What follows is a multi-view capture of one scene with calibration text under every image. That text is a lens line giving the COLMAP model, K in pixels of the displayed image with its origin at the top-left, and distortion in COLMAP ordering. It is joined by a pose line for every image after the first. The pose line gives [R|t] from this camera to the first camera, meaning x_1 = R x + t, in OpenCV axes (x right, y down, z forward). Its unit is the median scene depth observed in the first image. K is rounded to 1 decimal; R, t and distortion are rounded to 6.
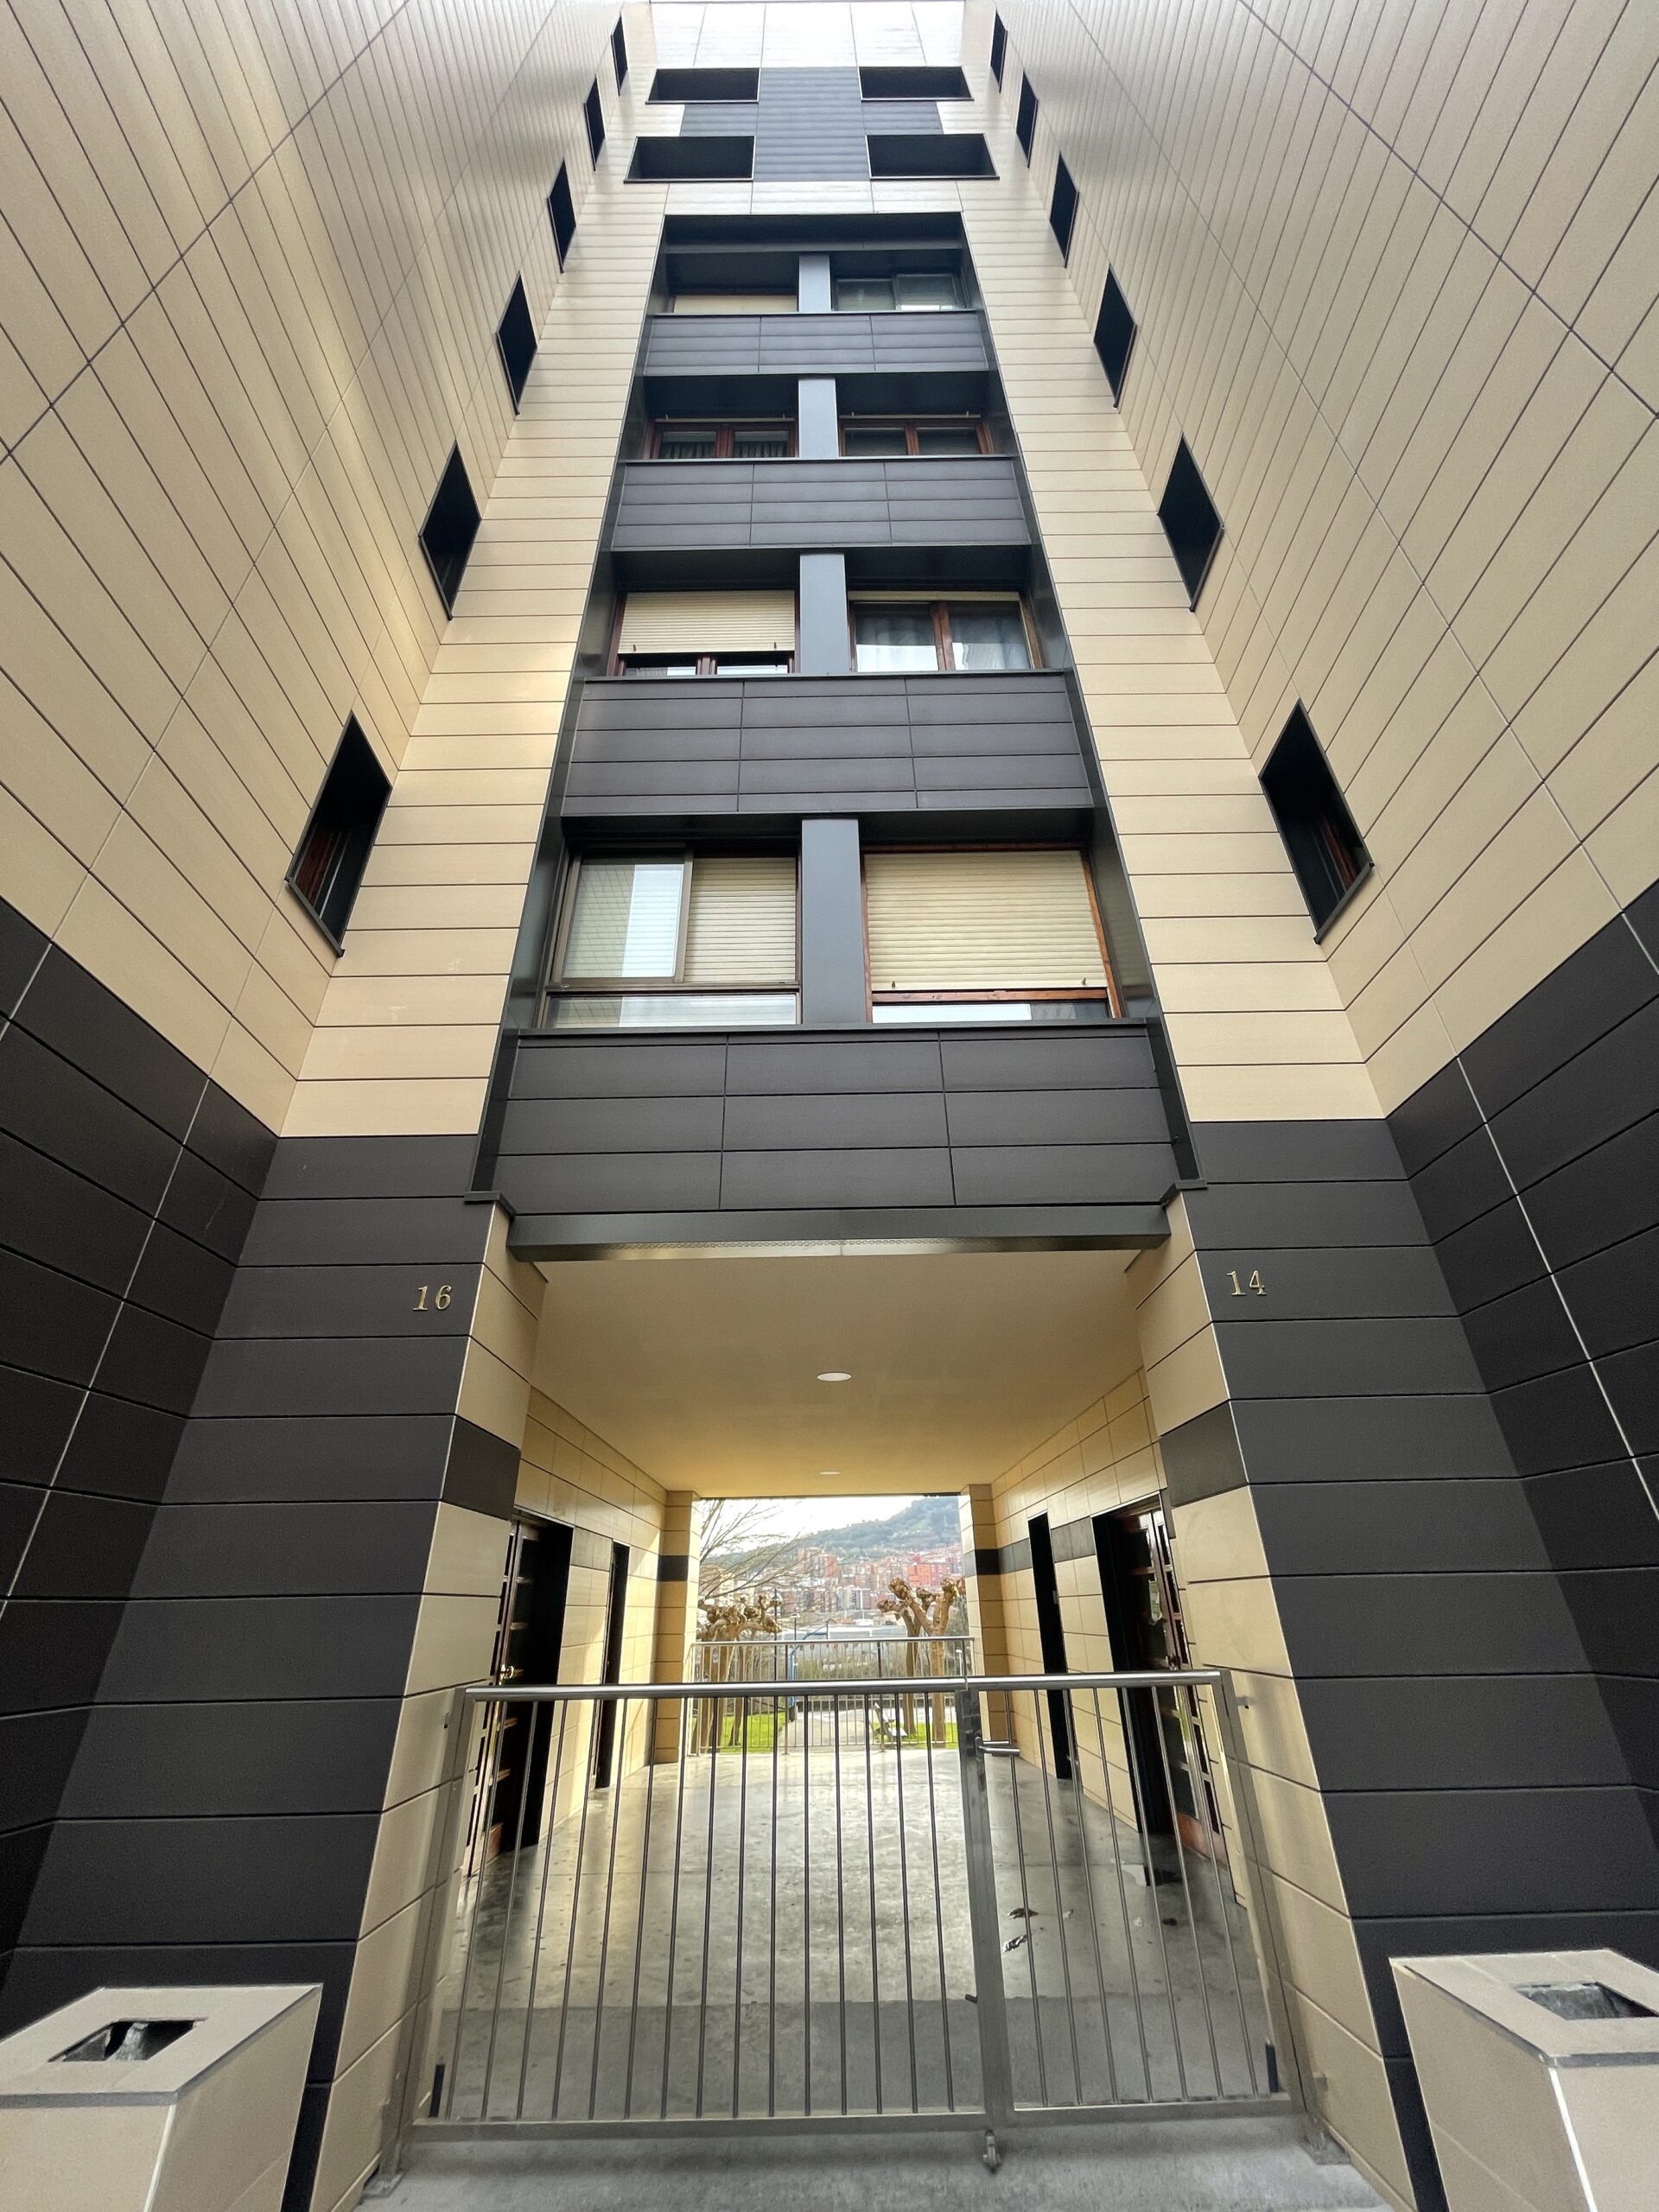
lens RADIAL K [[876.9, 0, 829.5], [0, 876.9, 1106.0], [0, 0, 1]] dist [-0.024113, -0.000128]
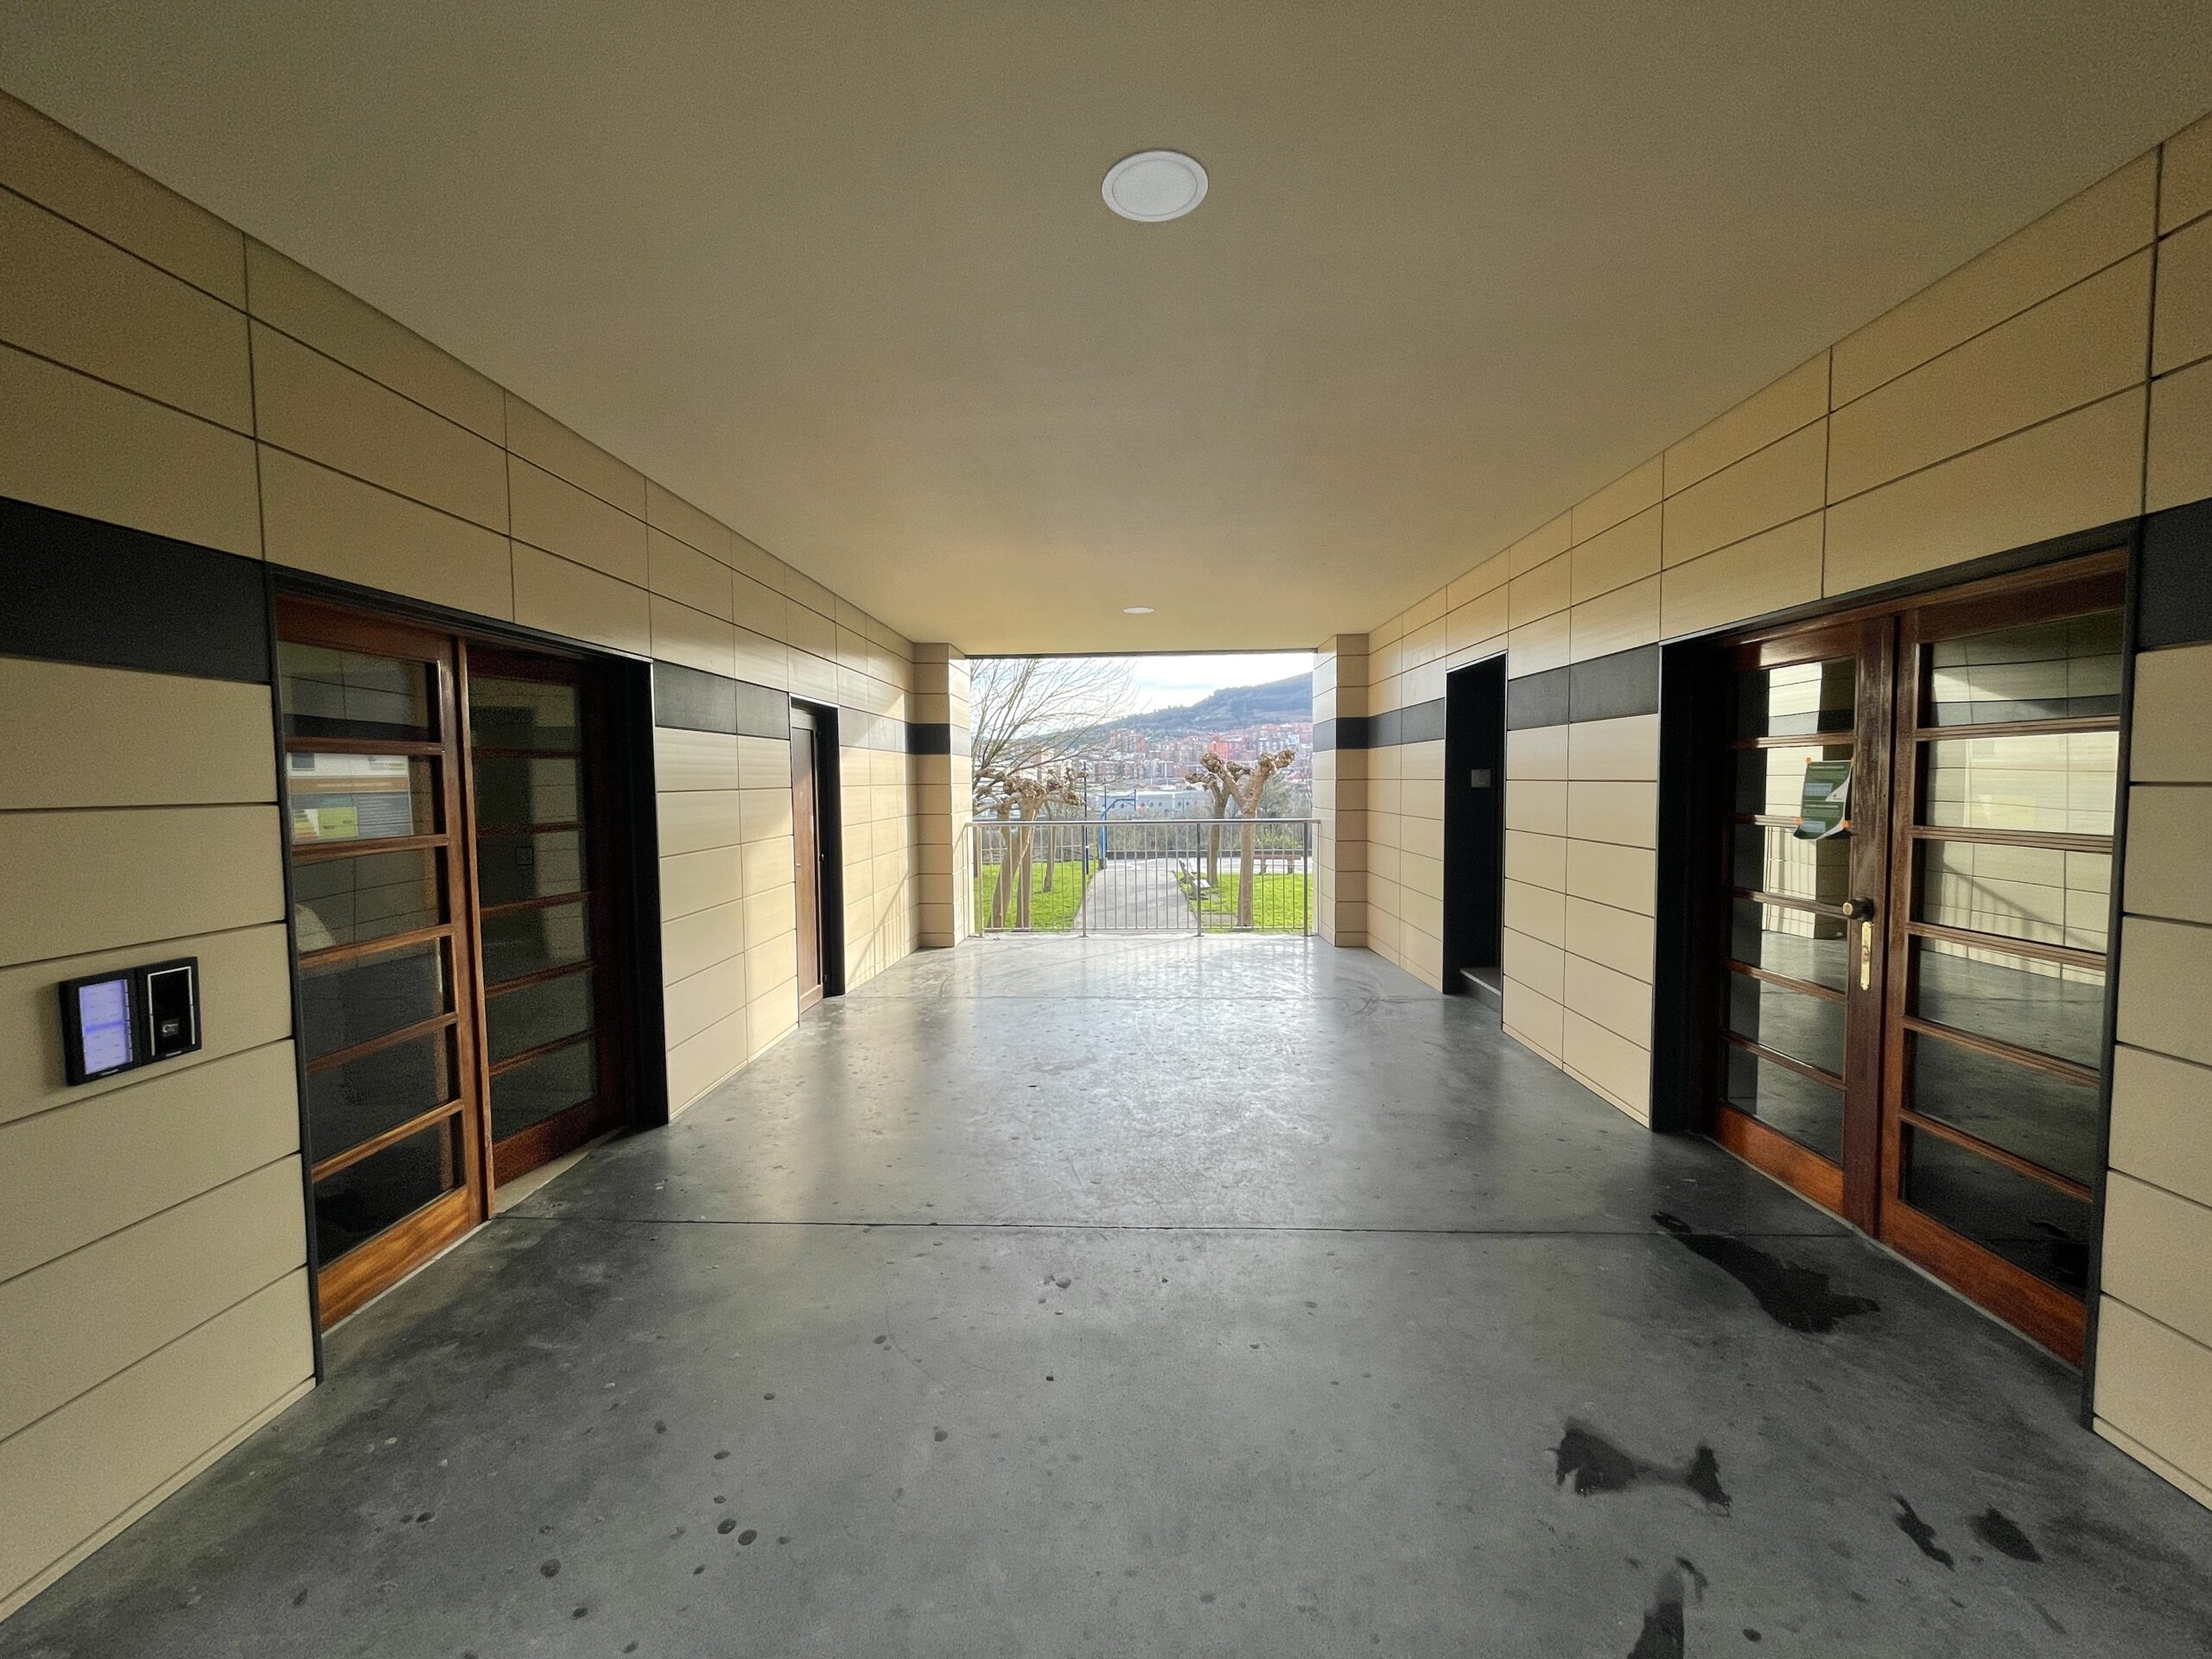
lens RADIAL K [[876.9, 0, 1106.0], [0, 876.9, 829.5], [0, 0, 1]] dist [-0.024113, -0.000128]
pose [[0.999322, 0.009694, -0.035516, 0.001657], [0.011492, 0.834355, 0.551108, 0.172558], [0.034975, -0.551142, 0.833678, 0.315209]]
